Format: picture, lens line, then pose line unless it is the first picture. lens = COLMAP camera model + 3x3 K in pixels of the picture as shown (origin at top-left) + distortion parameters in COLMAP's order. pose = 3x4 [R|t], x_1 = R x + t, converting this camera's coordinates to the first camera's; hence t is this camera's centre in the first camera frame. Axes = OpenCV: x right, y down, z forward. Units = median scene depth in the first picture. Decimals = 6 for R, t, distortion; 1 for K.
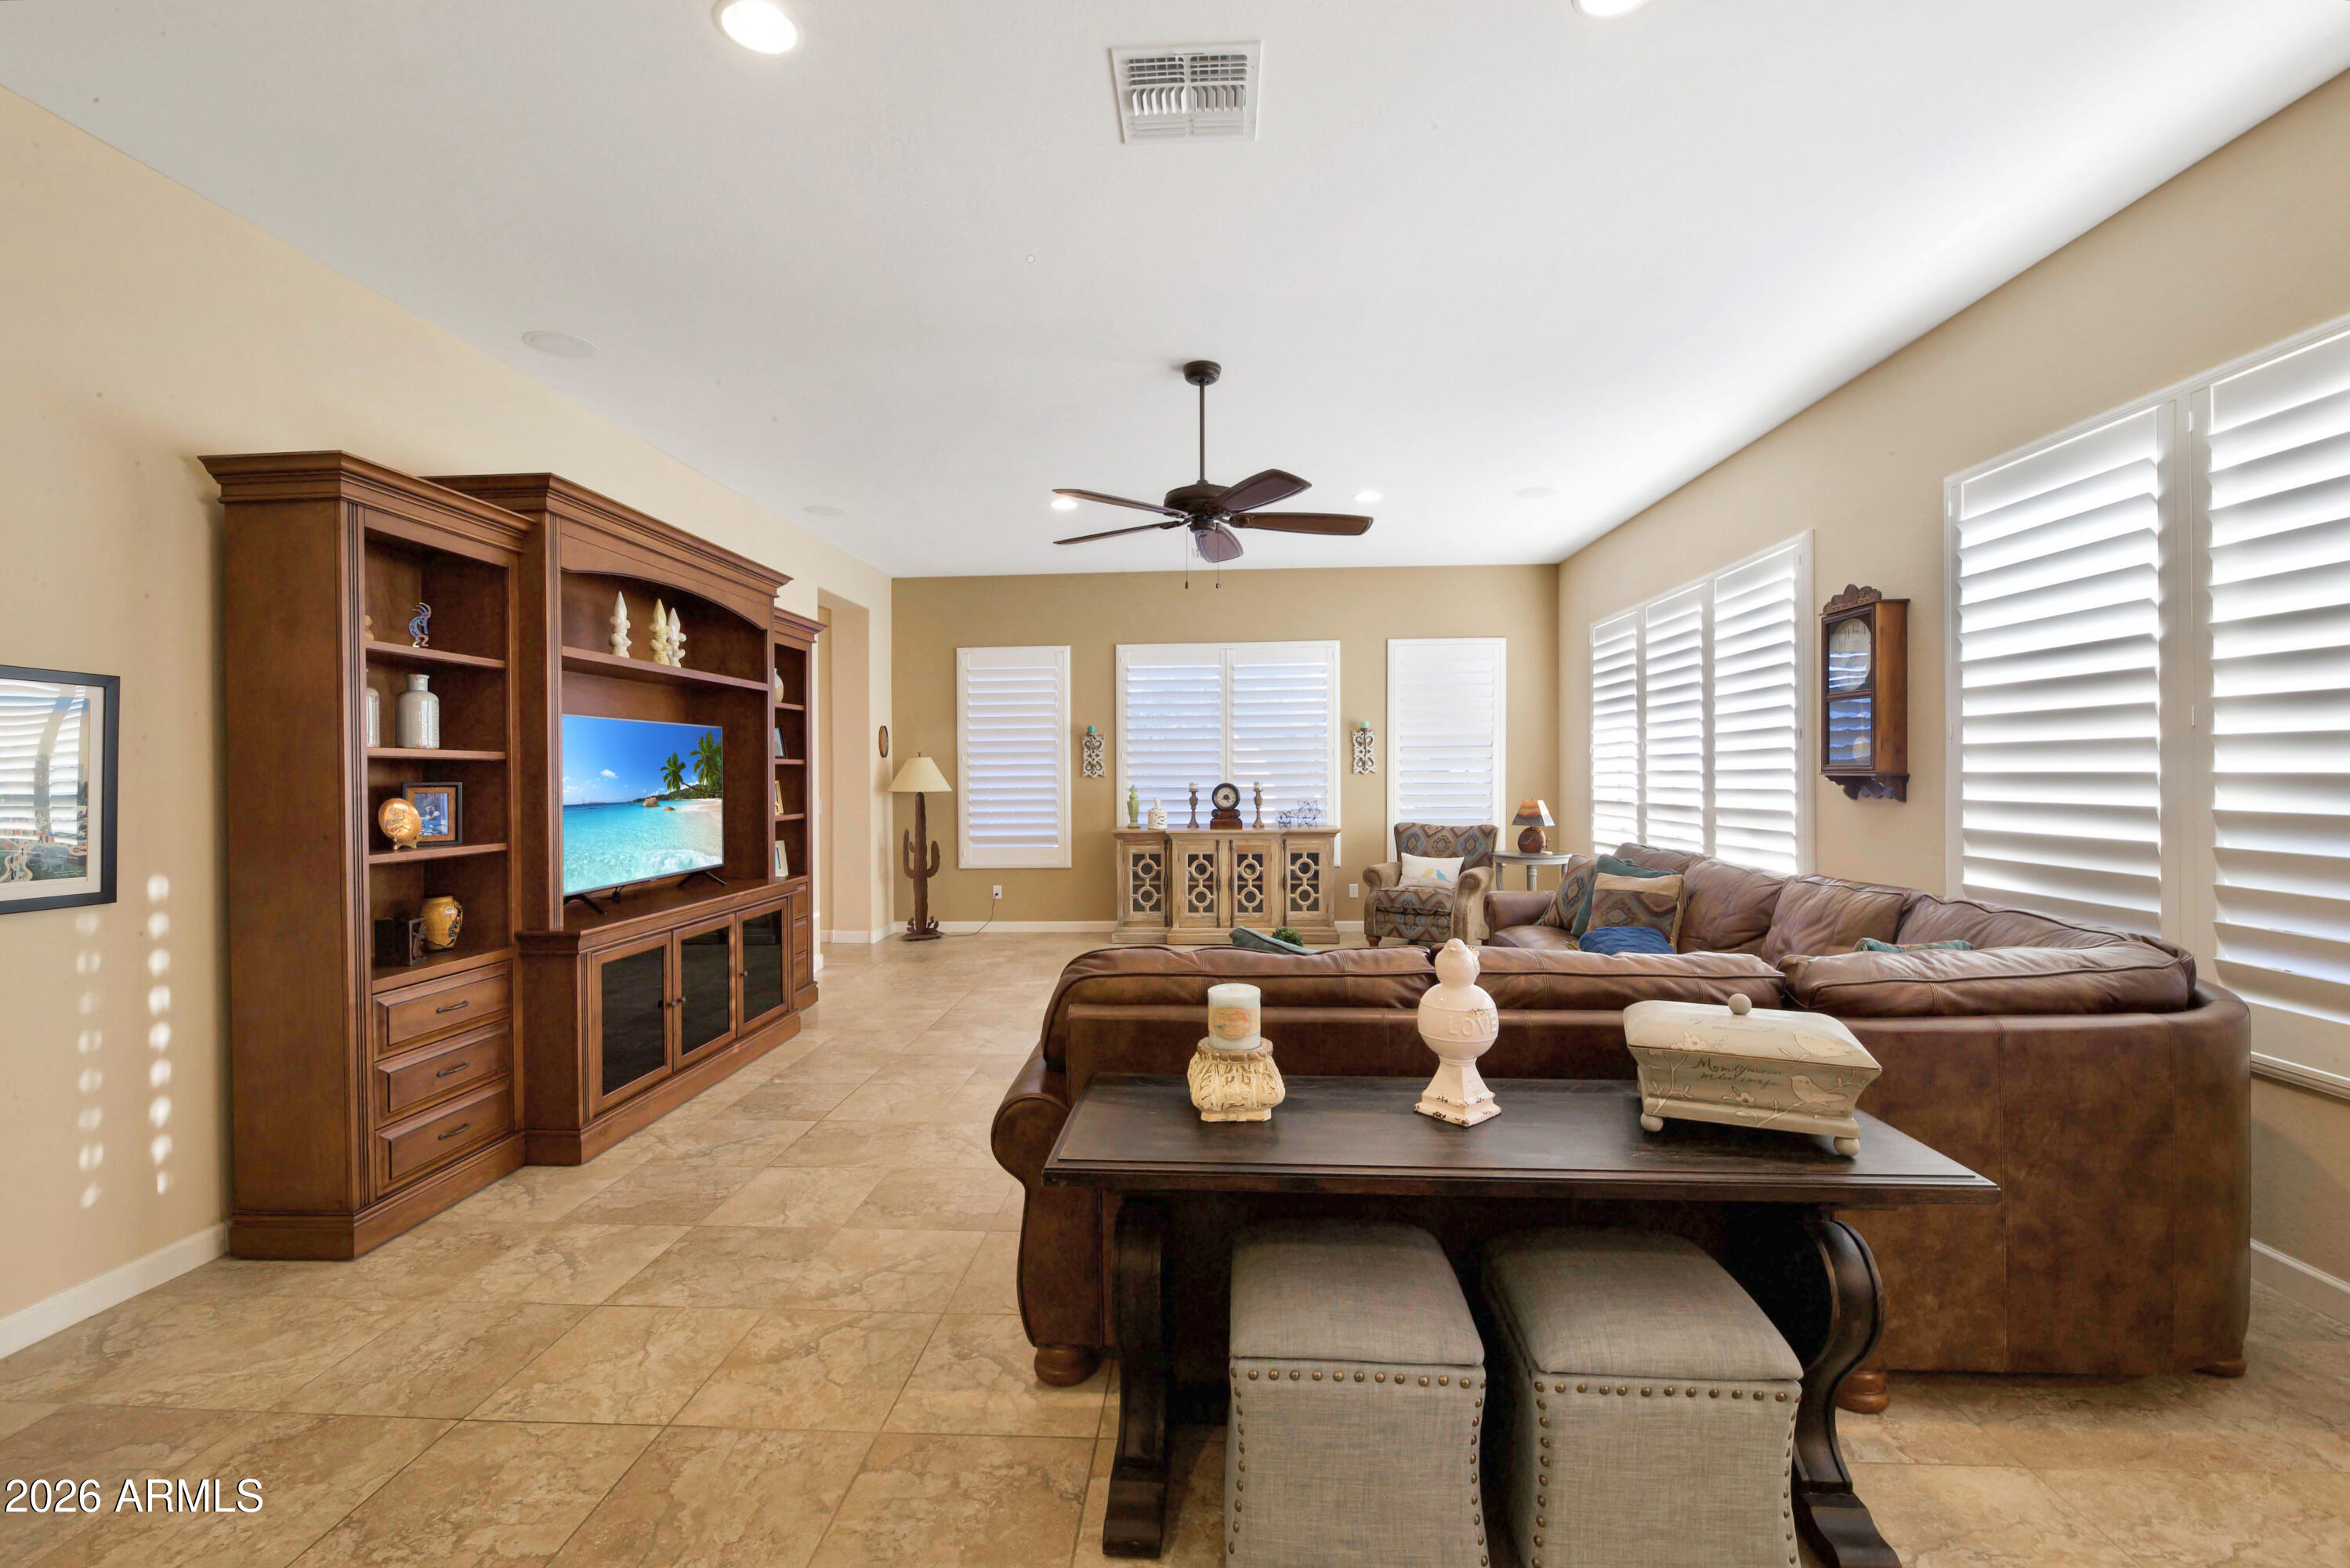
lens RADIAL K [[959.4, 0, 1209.2], [0, 959.4, 786.3], [0, 0, 1]] dist [-0.001256, -0.002374]
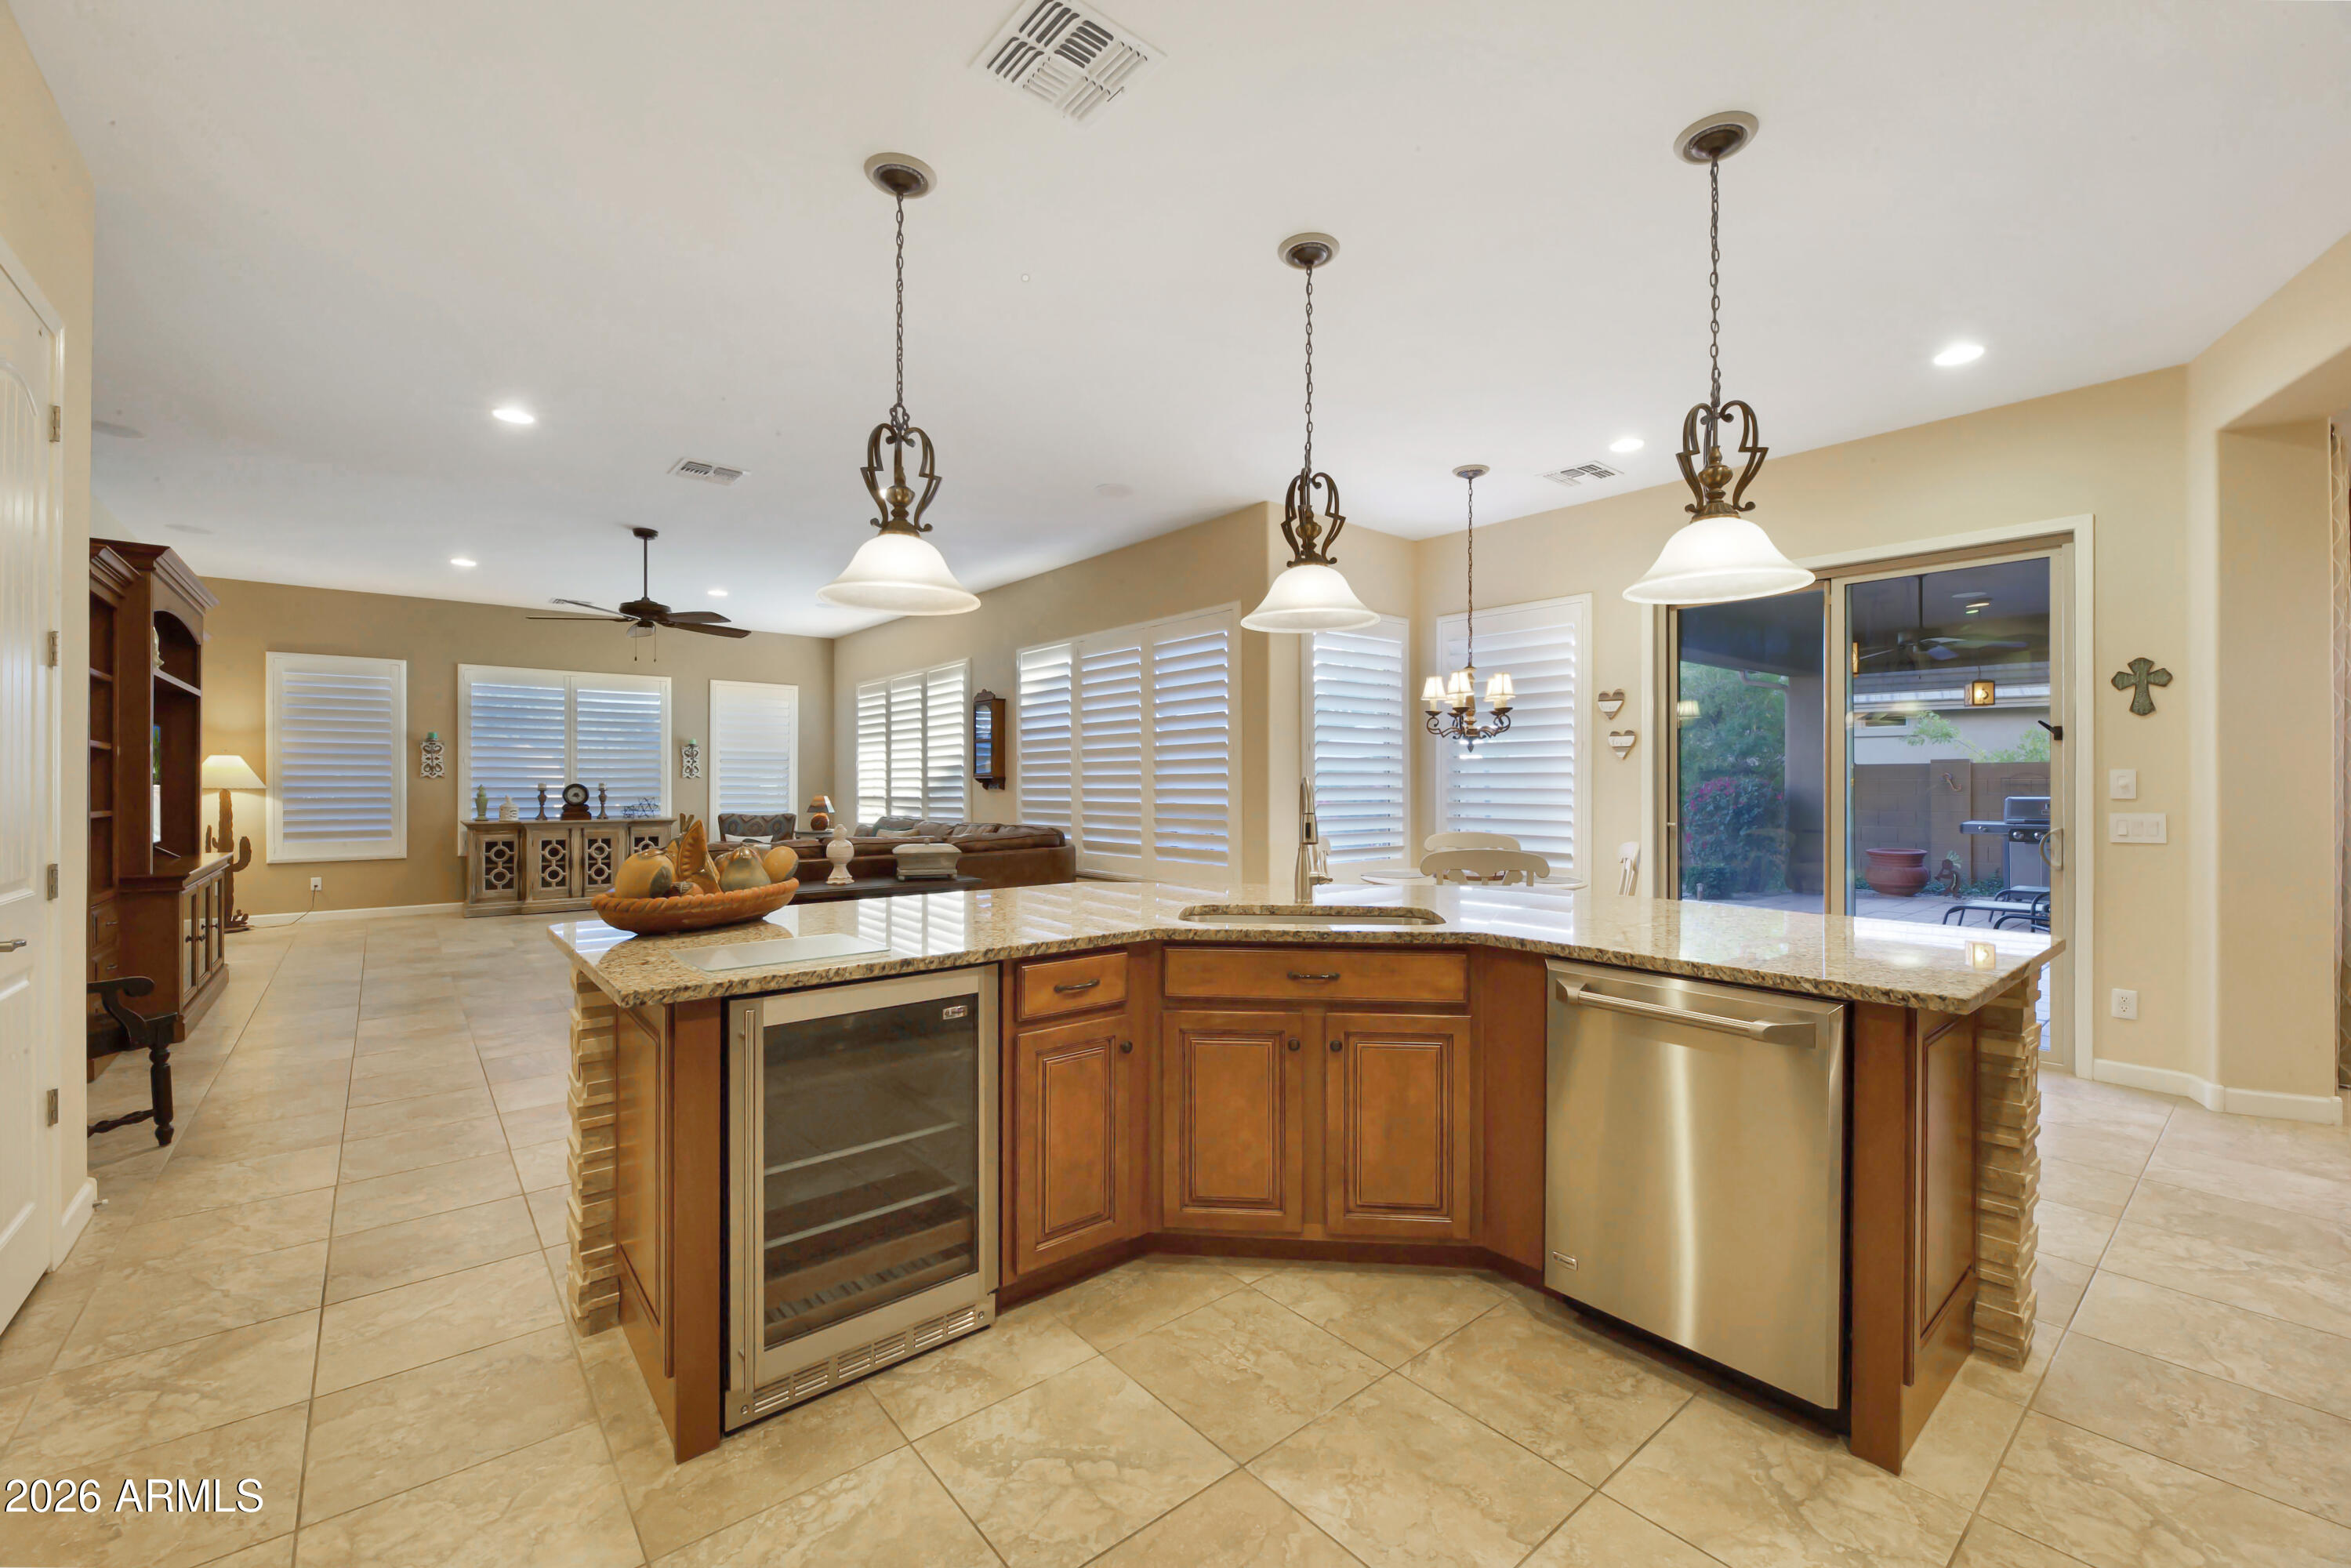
lens RADIAL K [[959.8, 0, 1176.1], [0, 959.8, 785.0], [0, 0, 1]] dist [-0.001256, -0.002374]
pose [[0.749765, 0.011153, 0.661610, -0.229848], [0.002678, 0.999799, -0.019889, 0.025705], [-0.661698, 0.016684, 0.749584, -0.481589]]
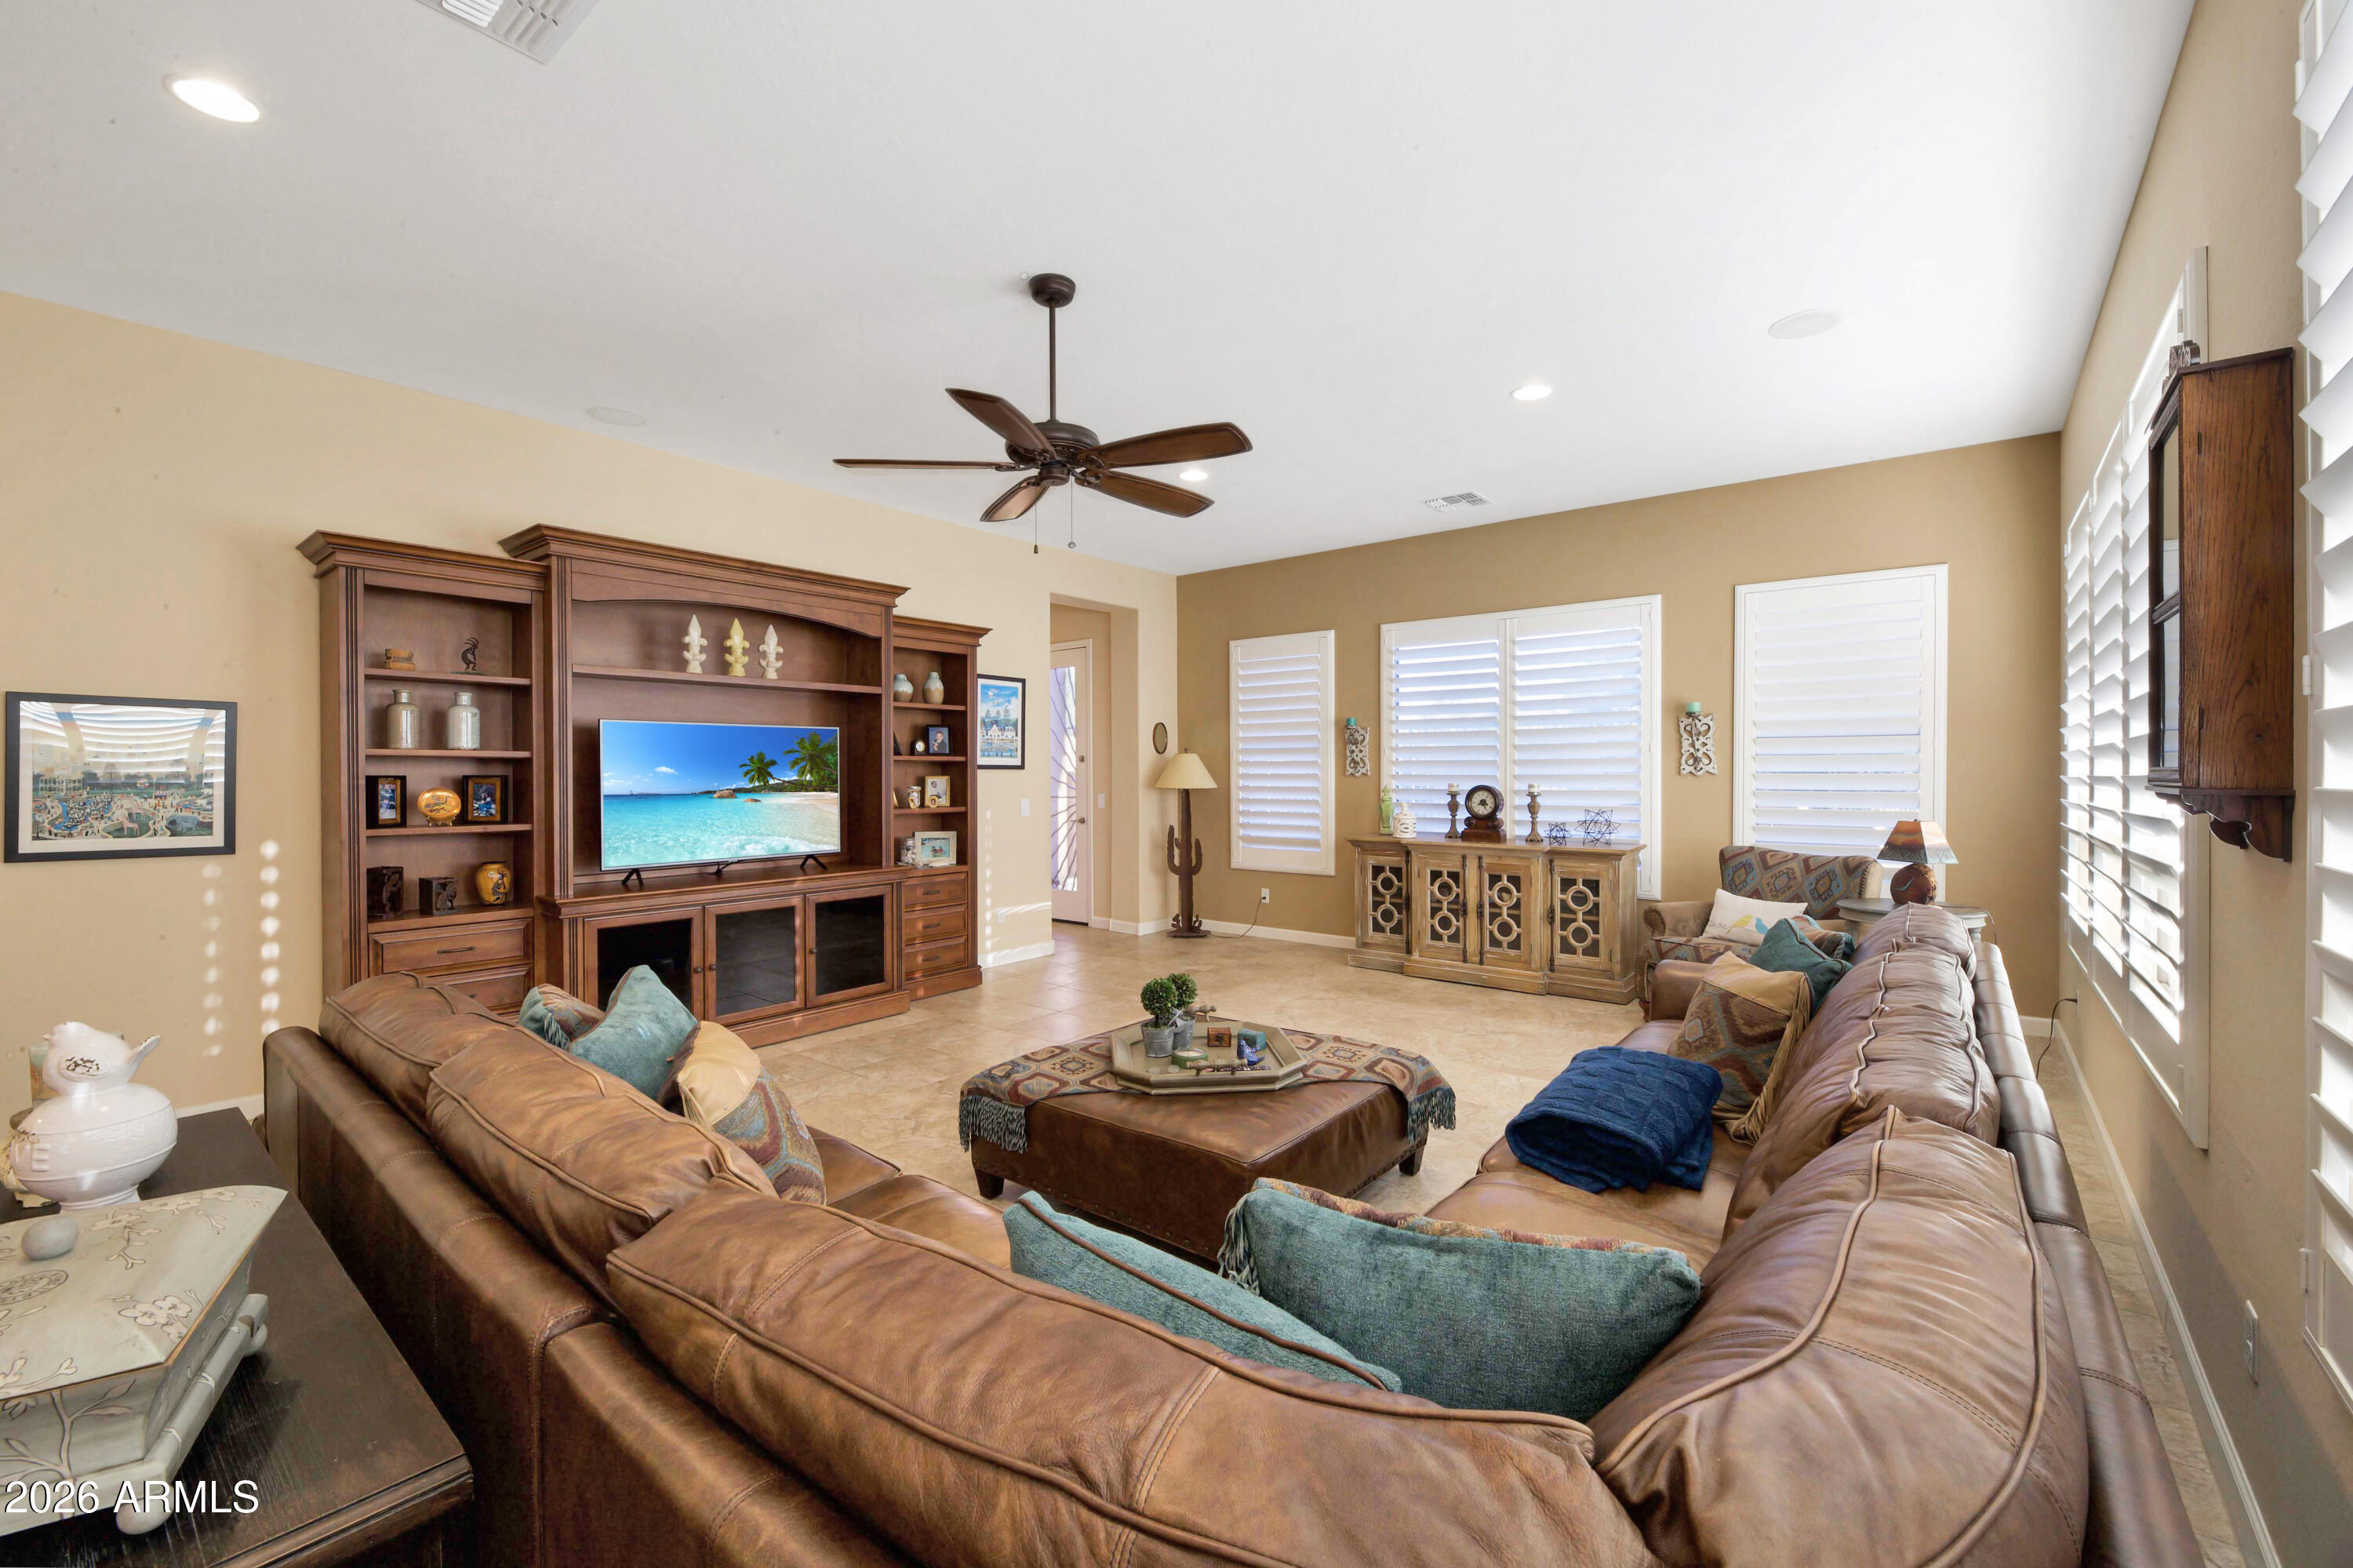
lens RADIAL K [[960.6, 0, 1168.9], [0, 960.6, 778.6], [0, 0, 1]] dist [-0.001256, -0.002374]
pose [[0.813299, 0.013221, -0.581696, 0.277427], [-0.014951, 0.999887, 0.001823, -0.006402], [0.581654, 0.007215, 0.813404, 0.191383]]
